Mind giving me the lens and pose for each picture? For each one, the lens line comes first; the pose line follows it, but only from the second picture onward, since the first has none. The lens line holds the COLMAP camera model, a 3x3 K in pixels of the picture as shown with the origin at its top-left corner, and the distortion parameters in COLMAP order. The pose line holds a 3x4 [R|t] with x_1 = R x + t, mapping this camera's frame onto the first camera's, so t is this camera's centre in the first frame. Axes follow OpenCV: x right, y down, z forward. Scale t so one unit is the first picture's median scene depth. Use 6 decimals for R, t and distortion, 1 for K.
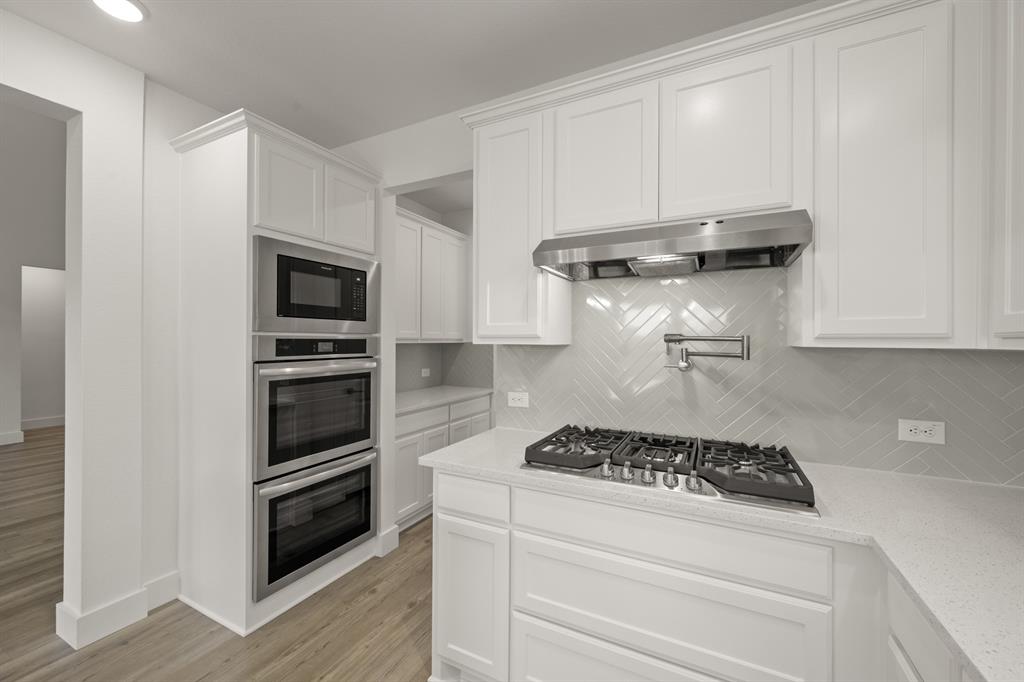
lens RADIAL K [[402.2, 0, 513.2], [0, 402.2, 339.0], [0, 0, 1]] dist [0.000034, 0.001109]
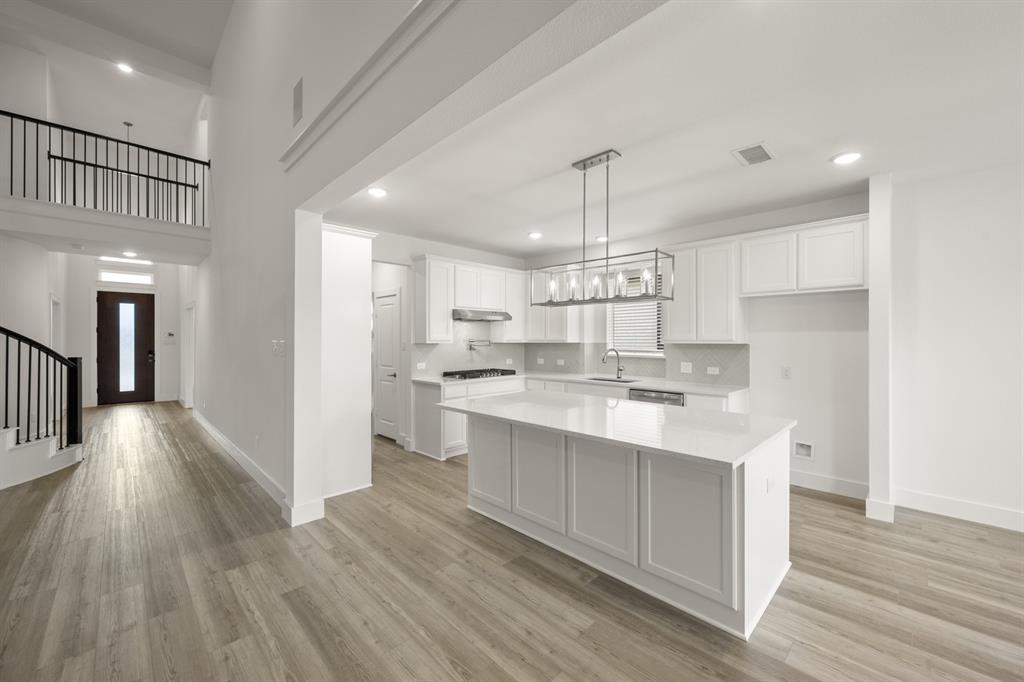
lens RADIAL K [[402.2, 0, 519.9], [0, 402.2, 341.4], [0, 0, 1]] dist [0.000034, 0.001109]
pose [[0.317780, -0.006081, 0.948145, -2.361054], [0.000400, 0.999980, 0.006279, -0.016388], [-0.948164, -0.001616, 0.317776, -0.372962]]
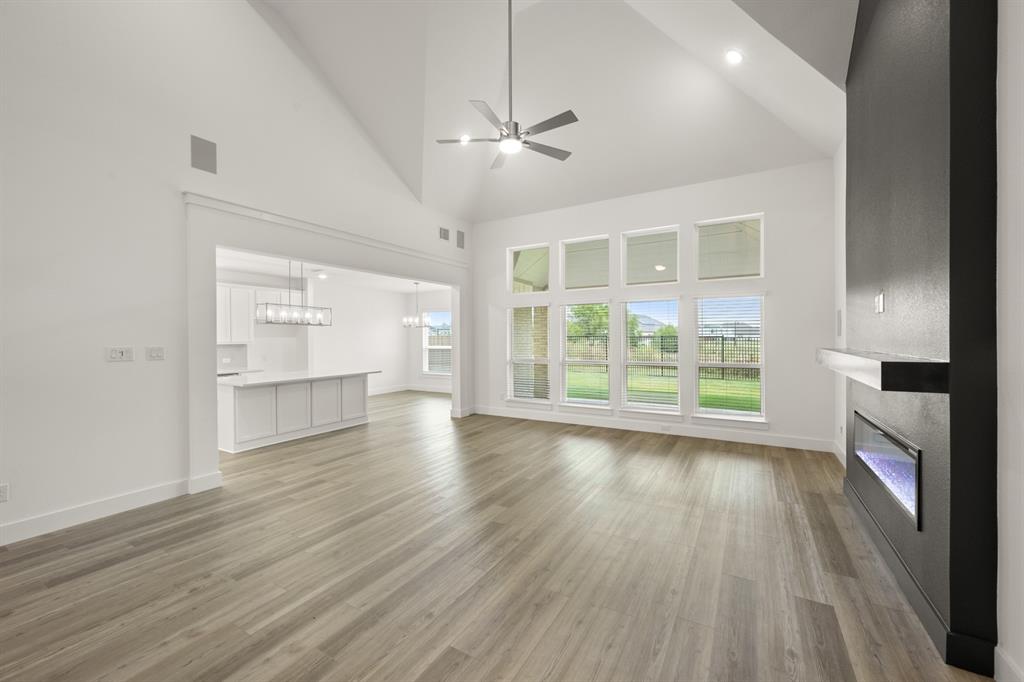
lens RADIAL K [[402.2, 0, 505.7], [0, 402.2, 339.0], [0, 0, 1]] dist [0.000034, 0.001109]
pose [[-0.997018, 0.008470, 0.076697, -2.781797], [0.008775, 0.999955, 0.003651, -0.030781], [-0.076663, 0.004313, -0.997048, 3.000390]]
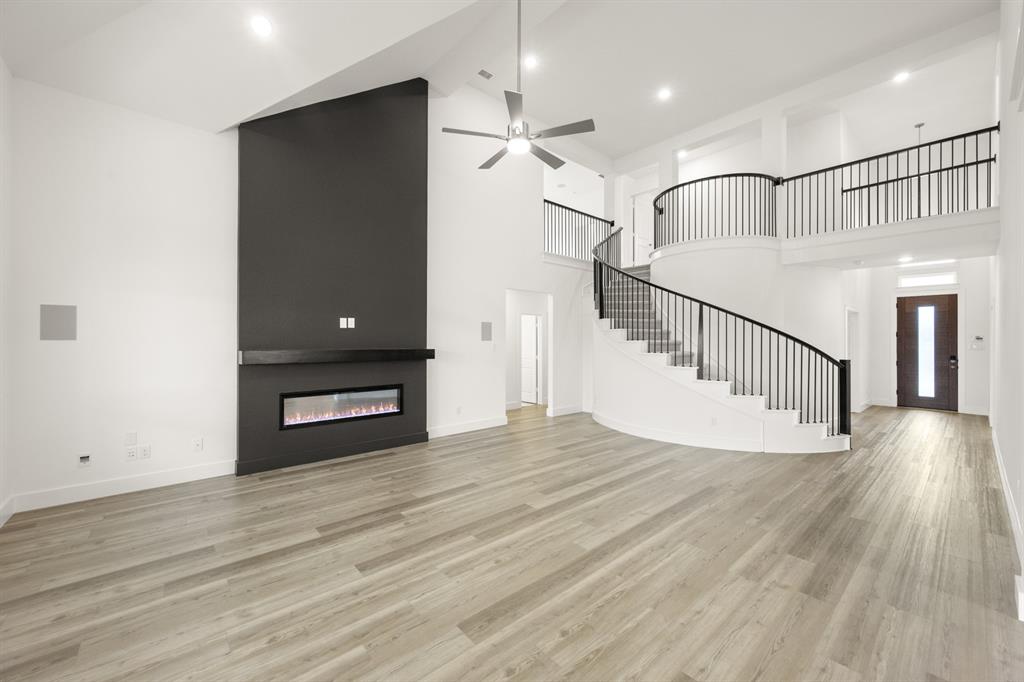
lens RADIAL K [[402.2, 0, 511.6], [0, 402.2, 339.8], [0, 0, 1]] dist [0.000034, 0.001109]
pose [[0.928610, 0.002395, -0.371051, -2.015187], [-0.003277, 0.999993, -0.001748, -0.033670], [0.371044, 0.002839, 0.928611, -0.567979]]
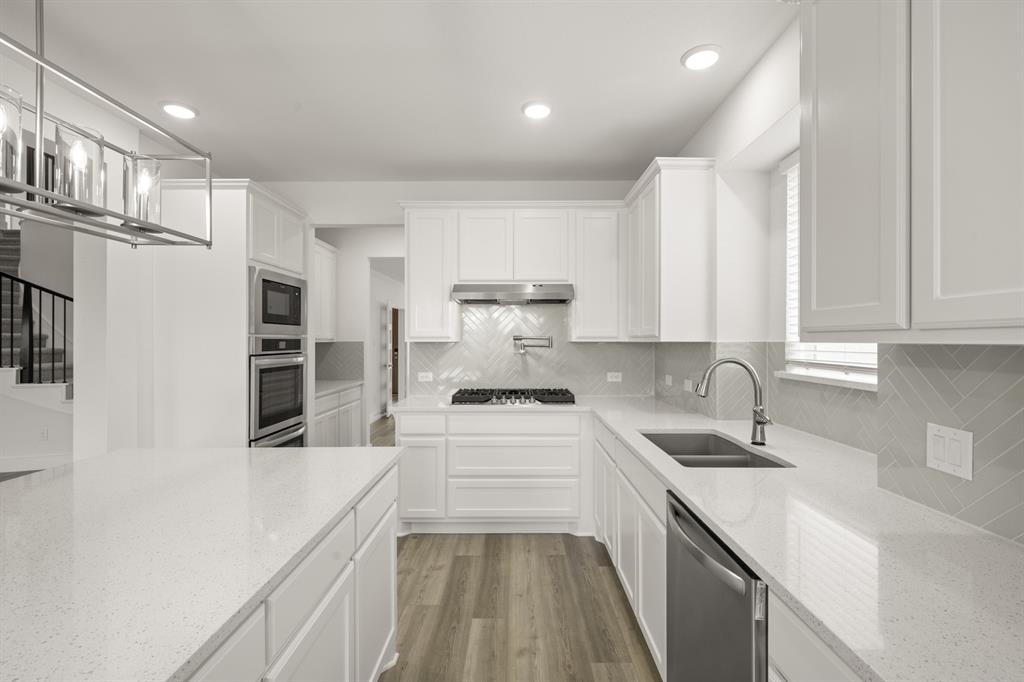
lens RADIAL K [[465.4, 0, 510.6], [0, 465.4, 337.4], [0, 0, 1]] dist [0.000523, -0.000020]
pose [[0.898077, -0.002057, 0.439834, -0.545211], [0.002847, 0.999995, -0.001136, -0.001842], [-0.439829, 0.002273, 0.898079, -0.877447]]
